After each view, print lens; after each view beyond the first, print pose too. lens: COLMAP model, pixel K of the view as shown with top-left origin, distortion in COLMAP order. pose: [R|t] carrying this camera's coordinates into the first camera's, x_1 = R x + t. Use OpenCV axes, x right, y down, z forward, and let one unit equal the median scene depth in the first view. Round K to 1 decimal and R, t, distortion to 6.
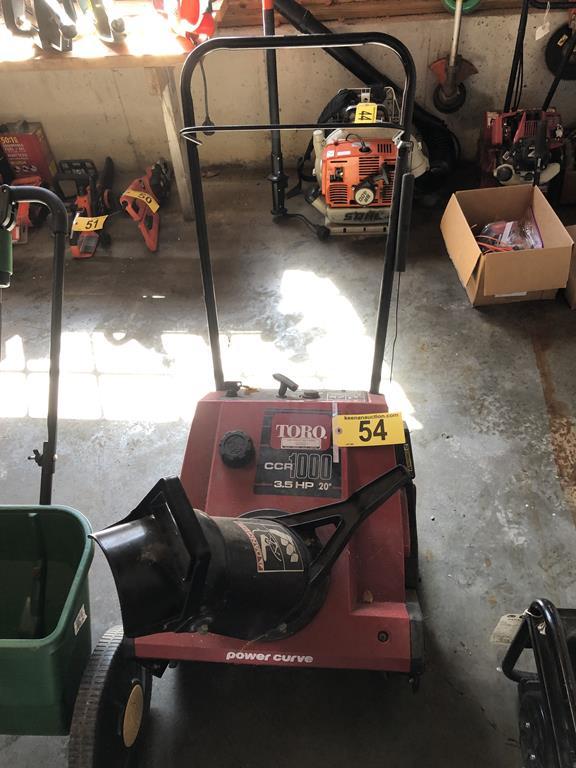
lens RADIAL K [[647.4, 0, 288.0], [0, 647.4, 384.0], [0, 0, 1]] dist [0.036975, -0.012282]
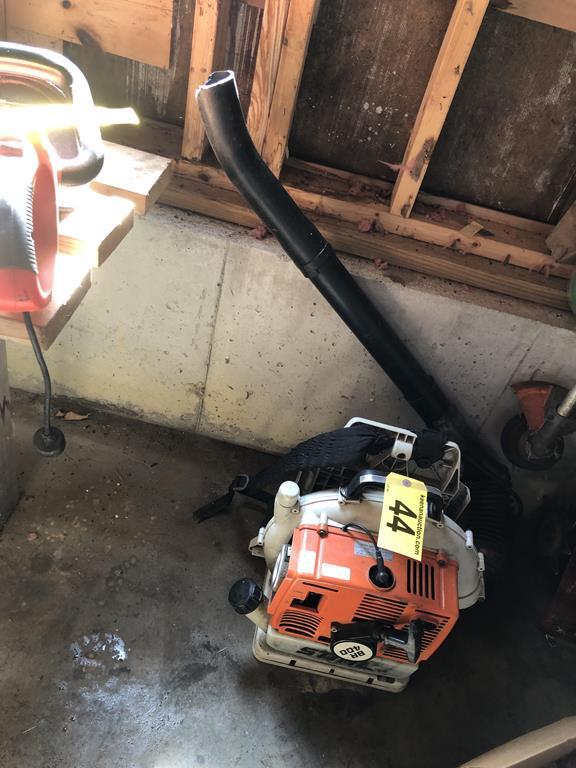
lens RADIAL K [[647.4, 0, 288.0], [0, 647.4, 384.0], [0, 0, 1]] dist [0.036975, -0.012282]
pose [[0.953799, 0.254504, 0.159672, -0.051115], [-0.240906, 0.965411, -0.099732, -0.415042], [-0.179531, 0.056658, 0.982119, 0.534366]]
